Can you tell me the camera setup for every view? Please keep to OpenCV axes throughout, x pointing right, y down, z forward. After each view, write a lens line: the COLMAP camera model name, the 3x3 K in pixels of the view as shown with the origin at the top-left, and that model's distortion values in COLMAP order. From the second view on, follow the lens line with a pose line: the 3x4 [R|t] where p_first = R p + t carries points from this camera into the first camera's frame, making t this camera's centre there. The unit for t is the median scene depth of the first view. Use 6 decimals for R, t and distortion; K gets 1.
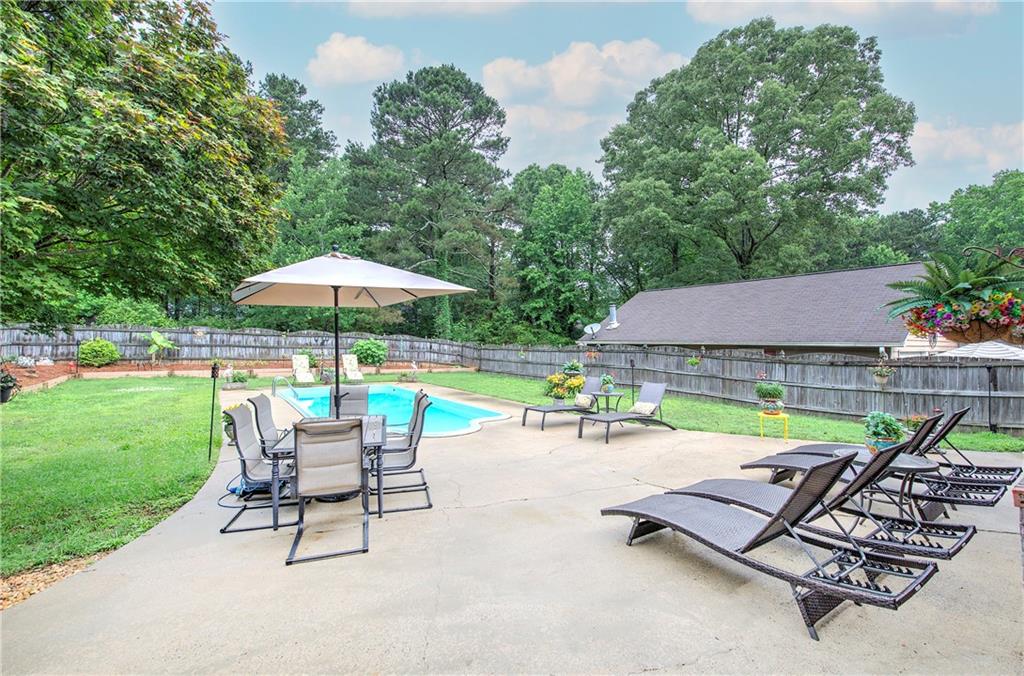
lens RADIAL K [[437.4, 0, 510.2], [0, 437.4, 340.6], [0, 0, 1]] dist [-0.007551, 0.002431]
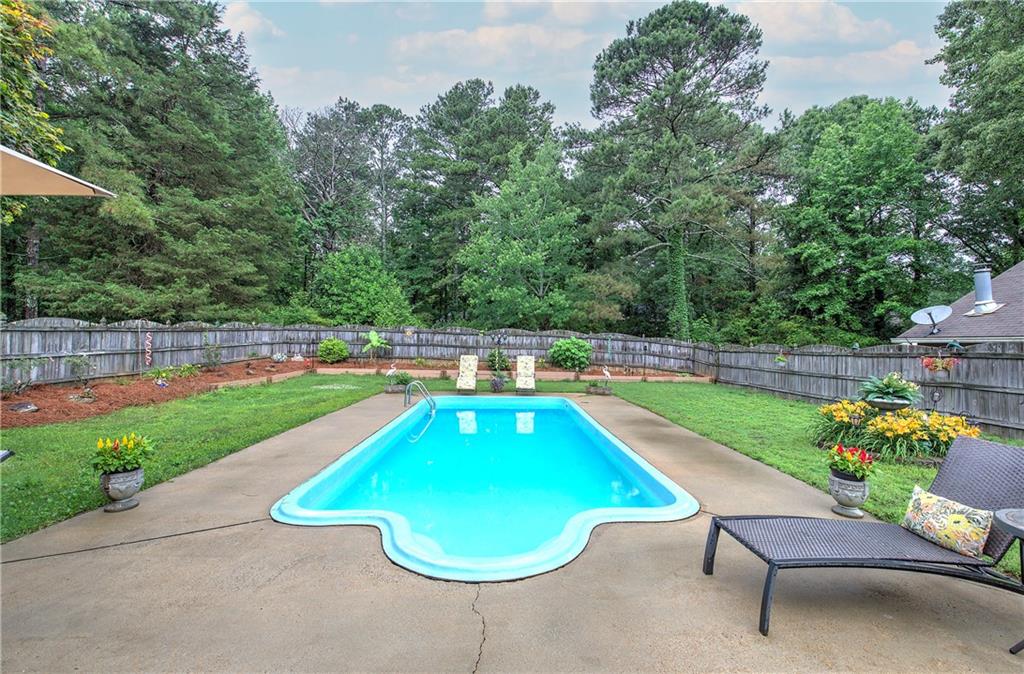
lens RADIAL K [[437.4, 0, 516.3], [0, 437.4, 337.9], [0, 0, 1]] dist [-0.007551, 0.002431]
pose [[0.849635, -0.006212, -0.527335, 0.026724], [-0.001307, 0.999903, -0.013884, 0.007191], [0.527370, 0.012485, 0.849544, 0.207415]]
